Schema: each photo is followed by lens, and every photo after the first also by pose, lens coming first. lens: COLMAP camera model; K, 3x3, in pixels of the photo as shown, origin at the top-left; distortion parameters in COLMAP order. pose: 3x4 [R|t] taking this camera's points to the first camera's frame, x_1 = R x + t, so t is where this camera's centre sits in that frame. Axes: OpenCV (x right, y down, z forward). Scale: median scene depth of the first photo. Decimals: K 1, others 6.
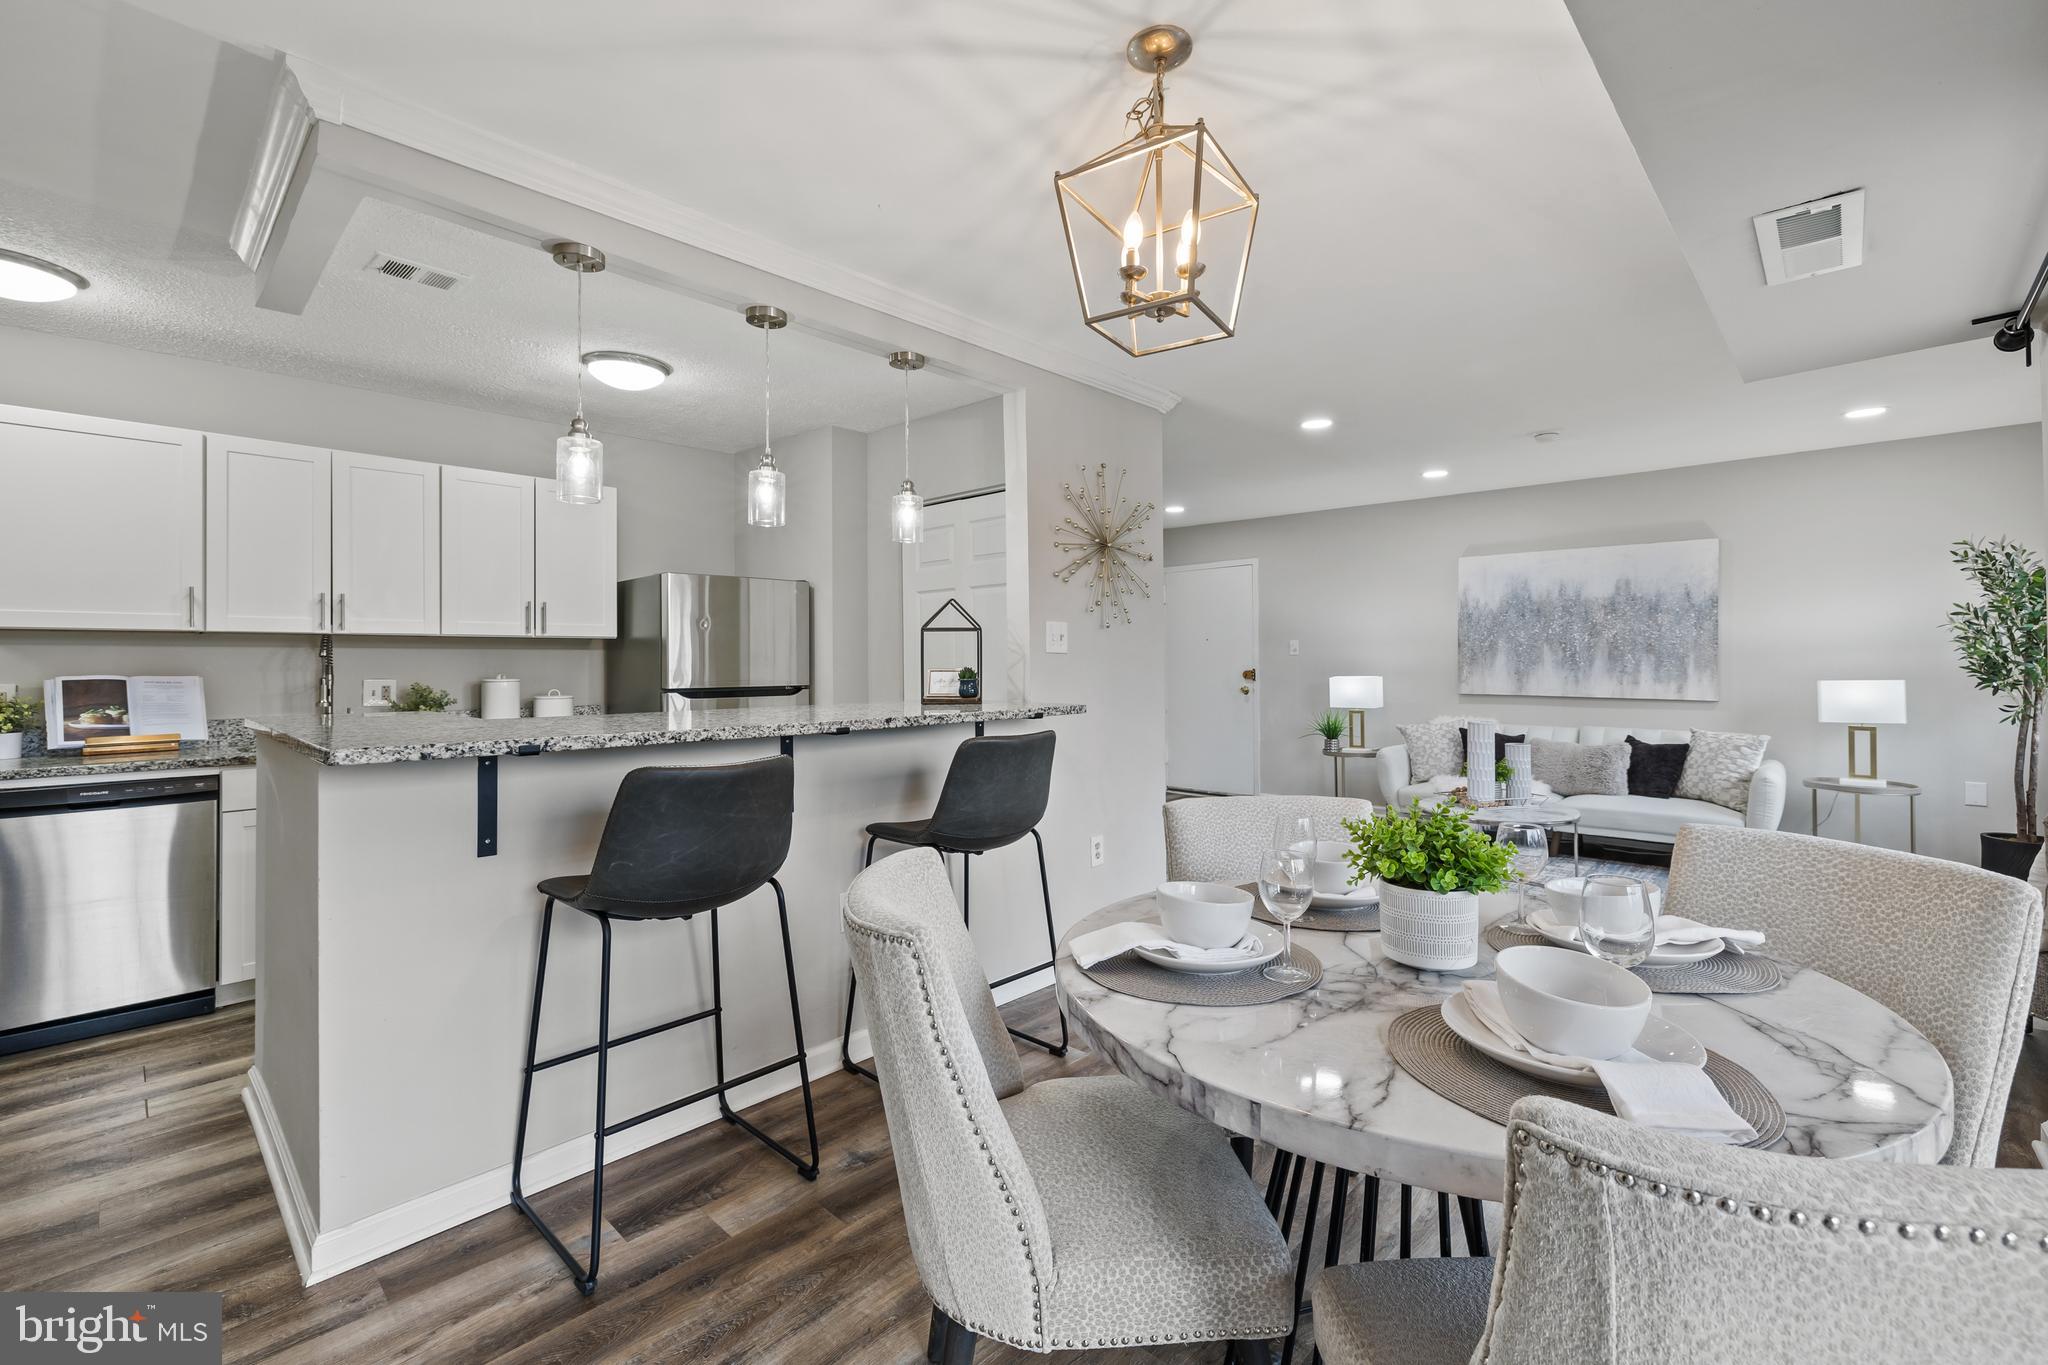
lens RADIAL K [[871.4, 0, 1017.3], [0, 871.4, 656.6], [0, 0, 1]] dist [-0.000930, 0.001506]
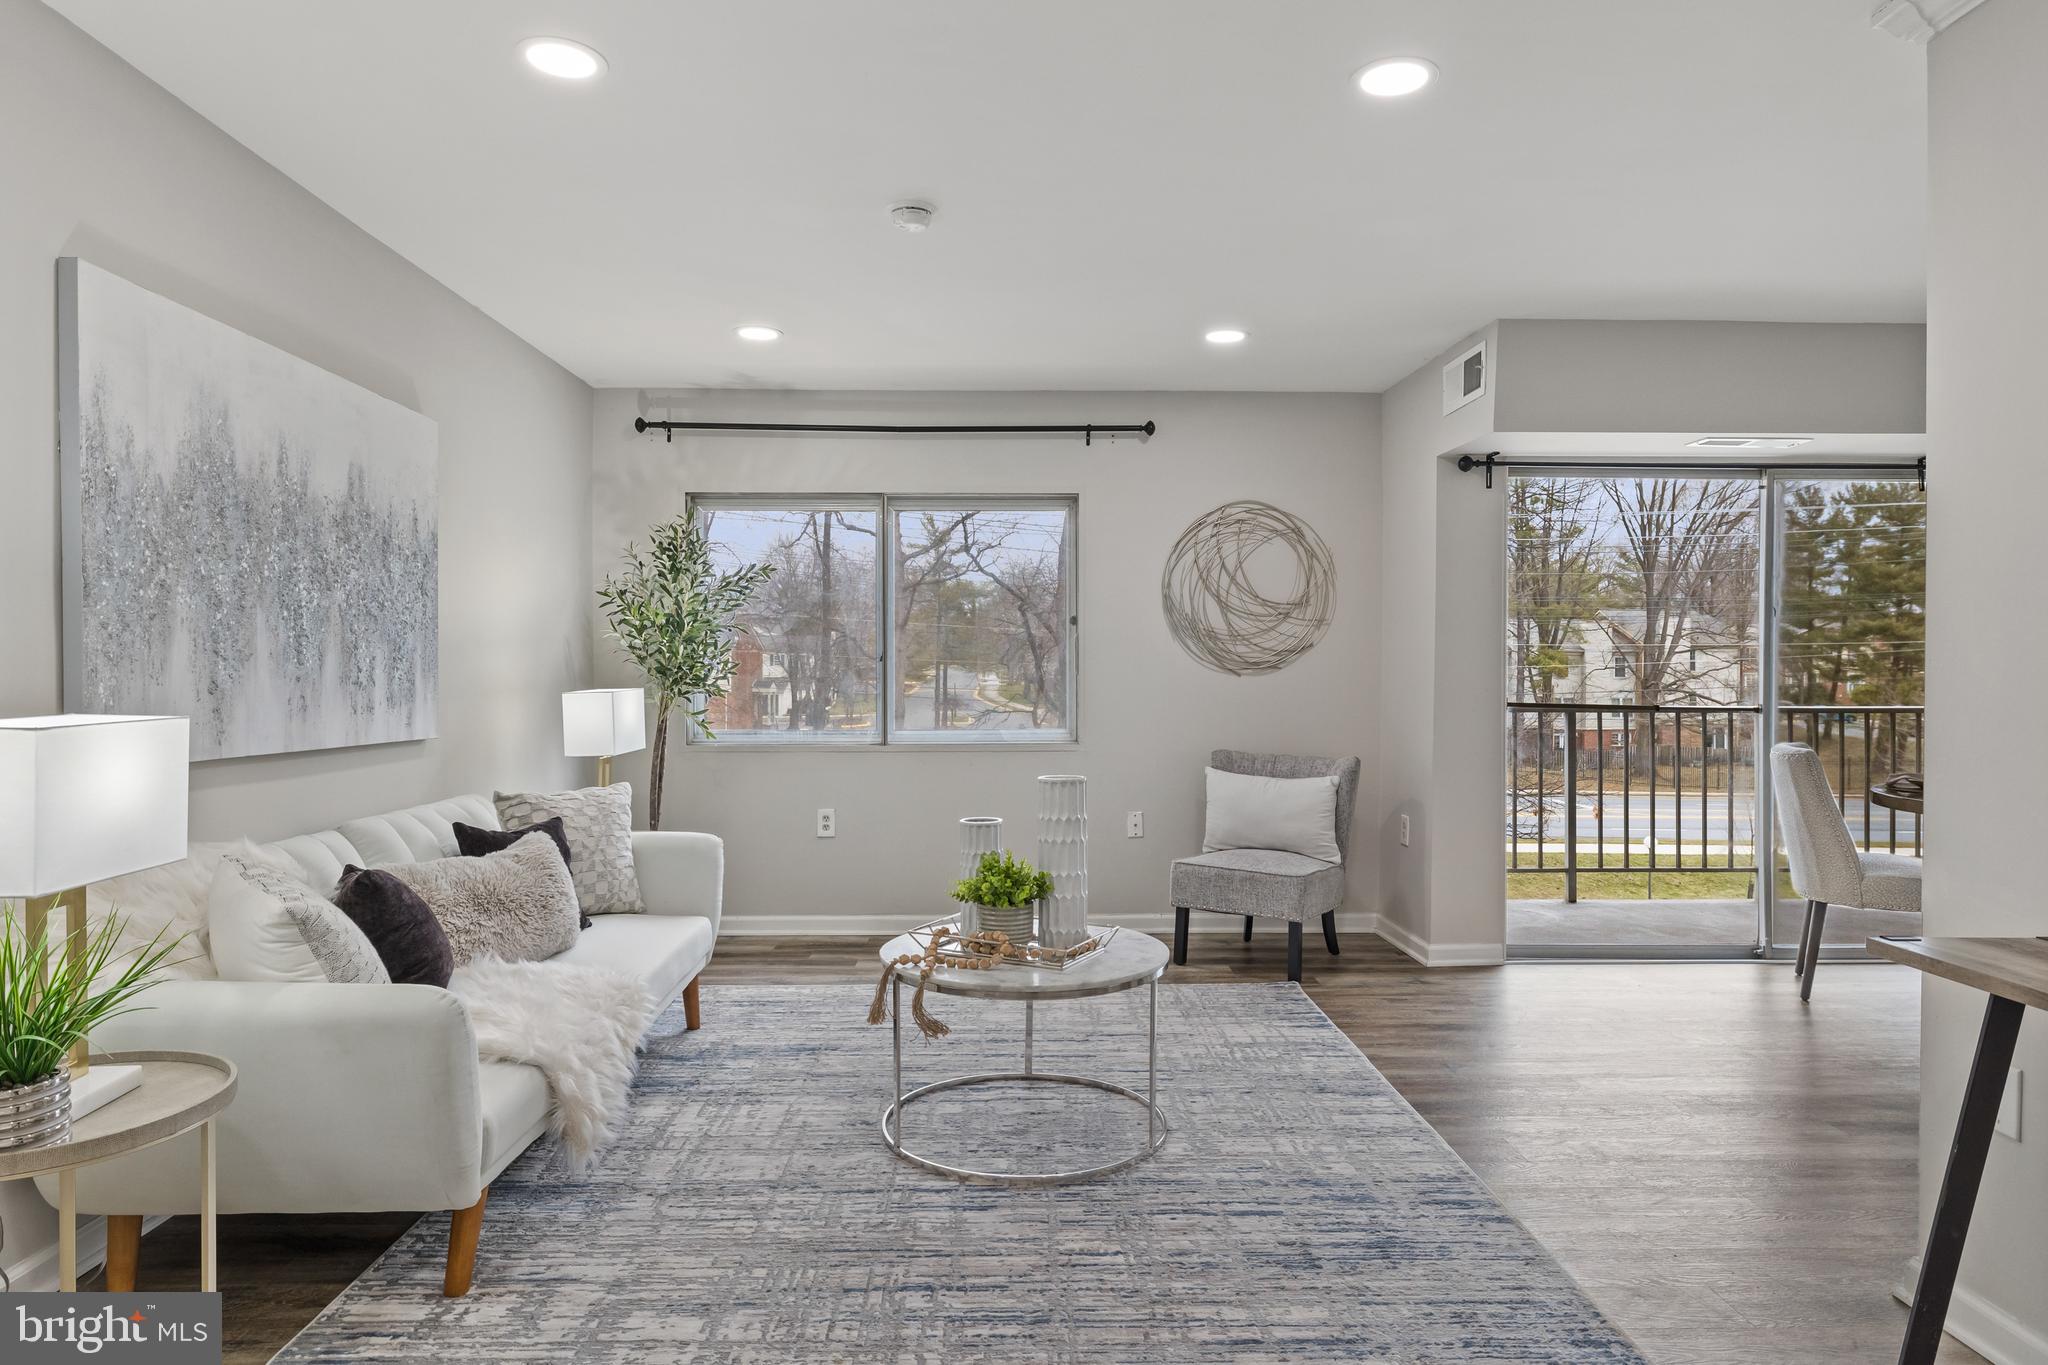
lens RADIAL K [[1228.7, 0, 1032.8], [0, 1228.7, 676.8], [0, 0, 1]] dist [-0.006052, 0.001707]
pose [[-0.715642, 0.001039, 0.698466, 0.076274], [-0.002129, 0.999991, -0.003669, 0.027327], [-0.698464, -0.004113, -0.715634, 2.067687]]
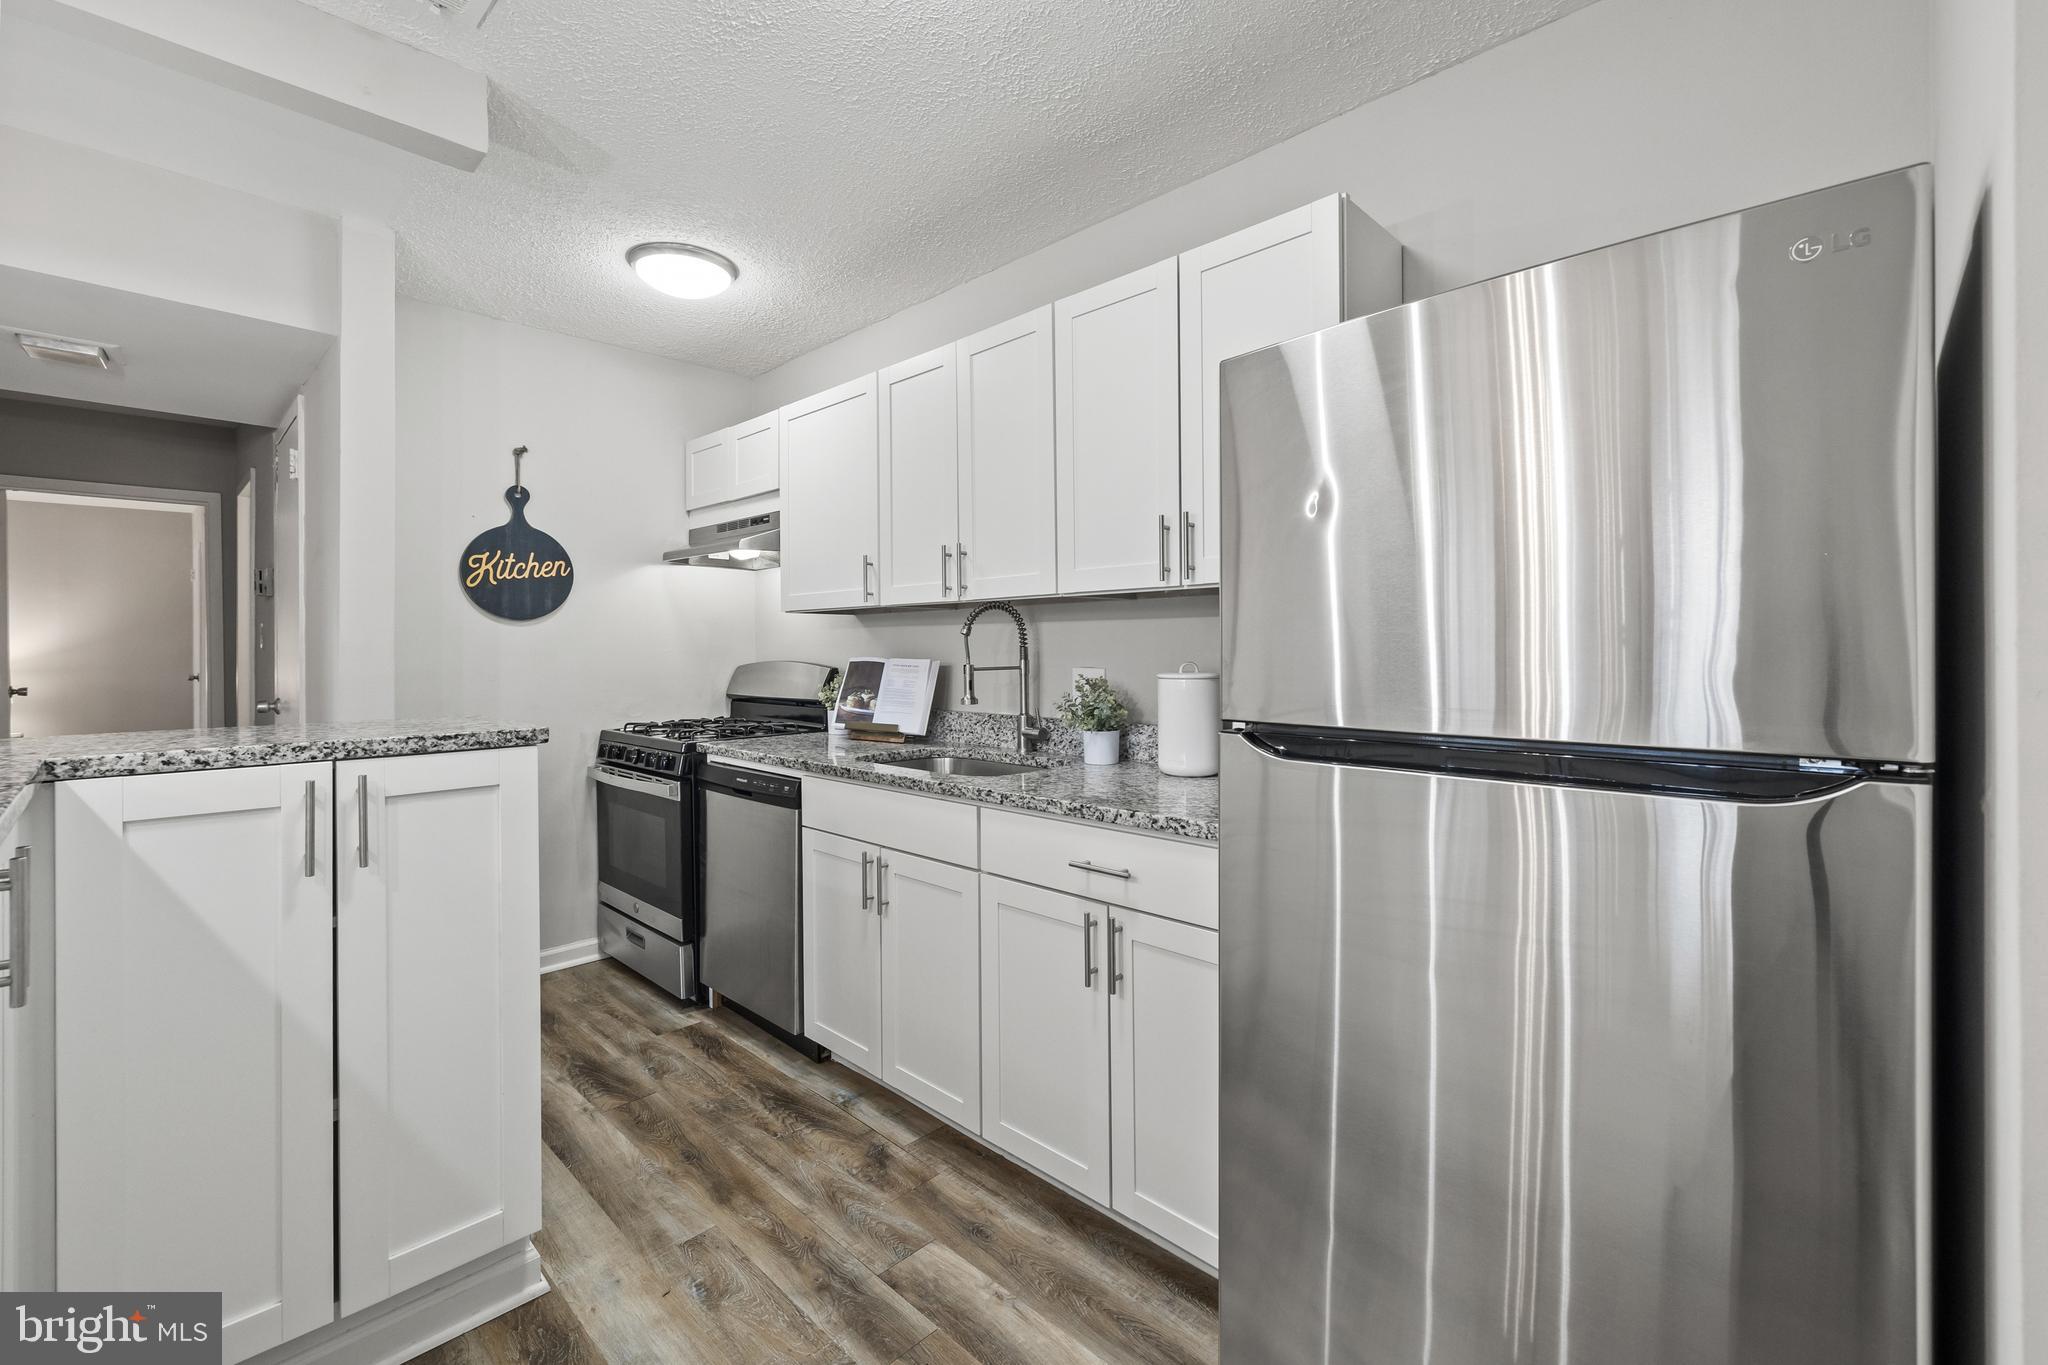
lens RADIAL K [[871.4, 0, 1026.0], [0, 871.4, 656.3], [0, 0, 1]] dist [-0.000930, 0.001506]
pose [[-0.003377, 0.011473, -0.999928, -0.089928], [0.011660, 0.999867, 0.011433, 0.011530], [0.999926, -0.011621, -0.003510, 1.157505]]
